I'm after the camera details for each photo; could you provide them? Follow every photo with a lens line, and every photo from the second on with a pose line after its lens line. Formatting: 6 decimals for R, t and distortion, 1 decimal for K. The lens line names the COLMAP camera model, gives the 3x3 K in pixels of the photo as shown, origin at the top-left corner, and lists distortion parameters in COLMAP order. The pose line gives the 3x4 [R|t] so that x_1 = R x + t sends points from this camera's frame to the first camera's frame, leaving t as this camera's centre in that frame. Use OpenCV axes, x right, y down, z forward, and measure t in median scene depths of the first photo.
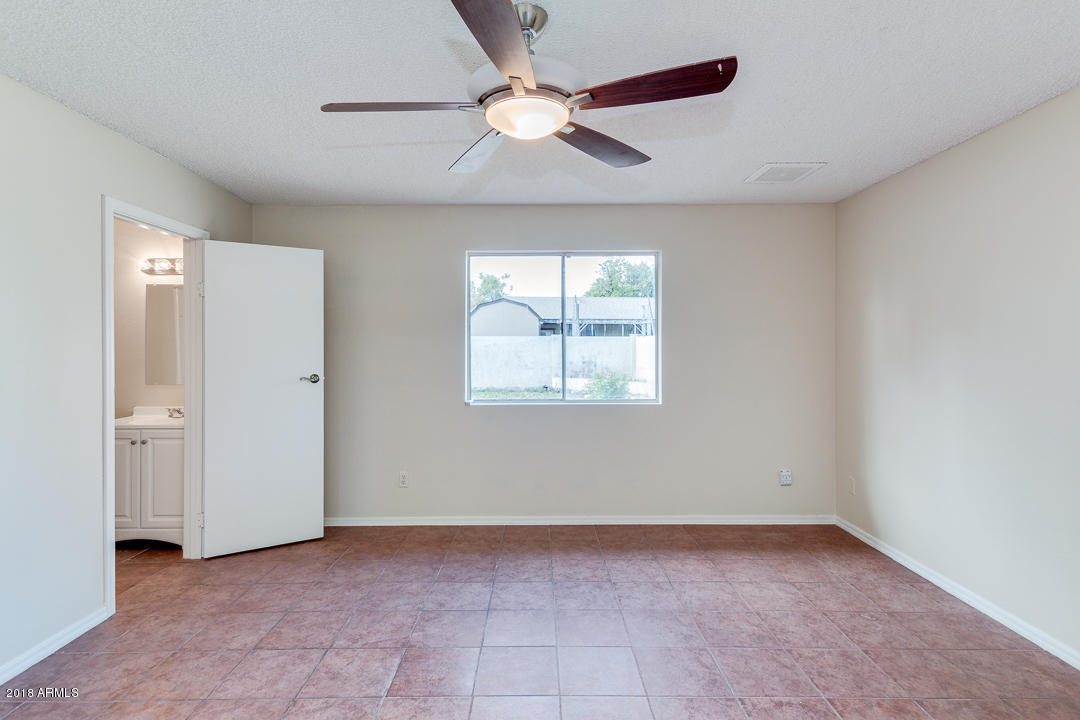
lens RADIAL K [[529.6, 0, 543.5], [0, 529.6, 350.5], [0, 0, 1]] dist [0.004749, -0.000306]
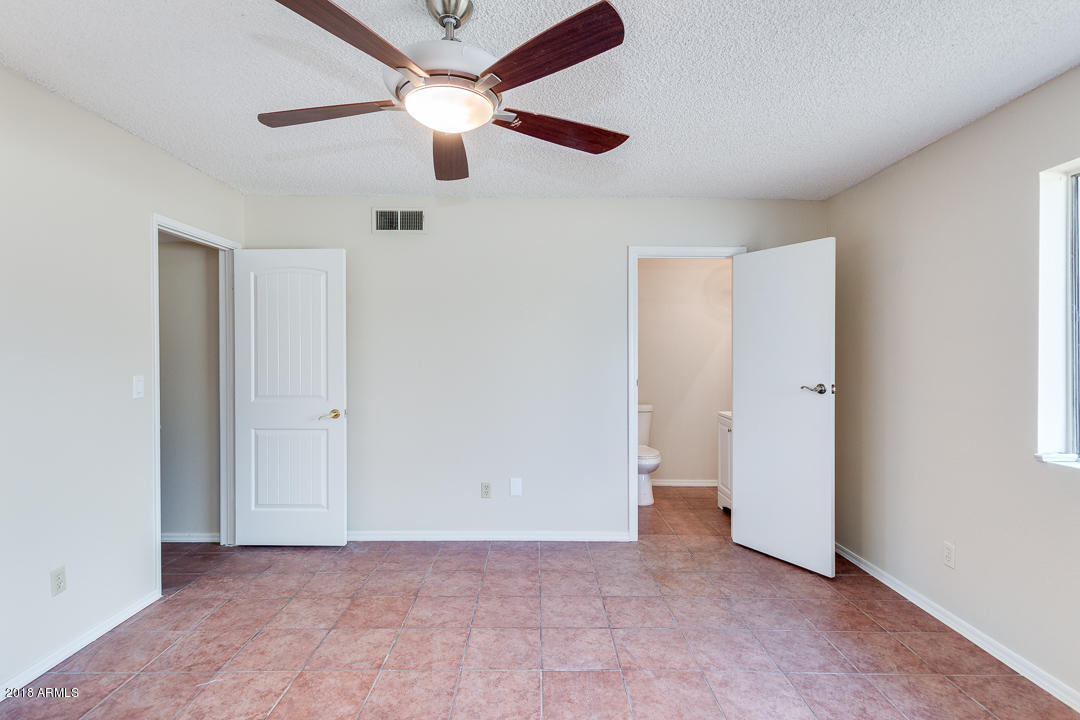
lens RADIAL K [[529.6, 0, 535.2], [0, 529.6, 355.8], [0, 0, 1]] dist [0.004749, -0.000306]
pose [[-0.006008, 0.009538, -0.999936, 0.545335], [-0.008313, 0.999919, 0.009587, -0.006975], [0.999947, 0.008370, -0.005928, 0.676396]]
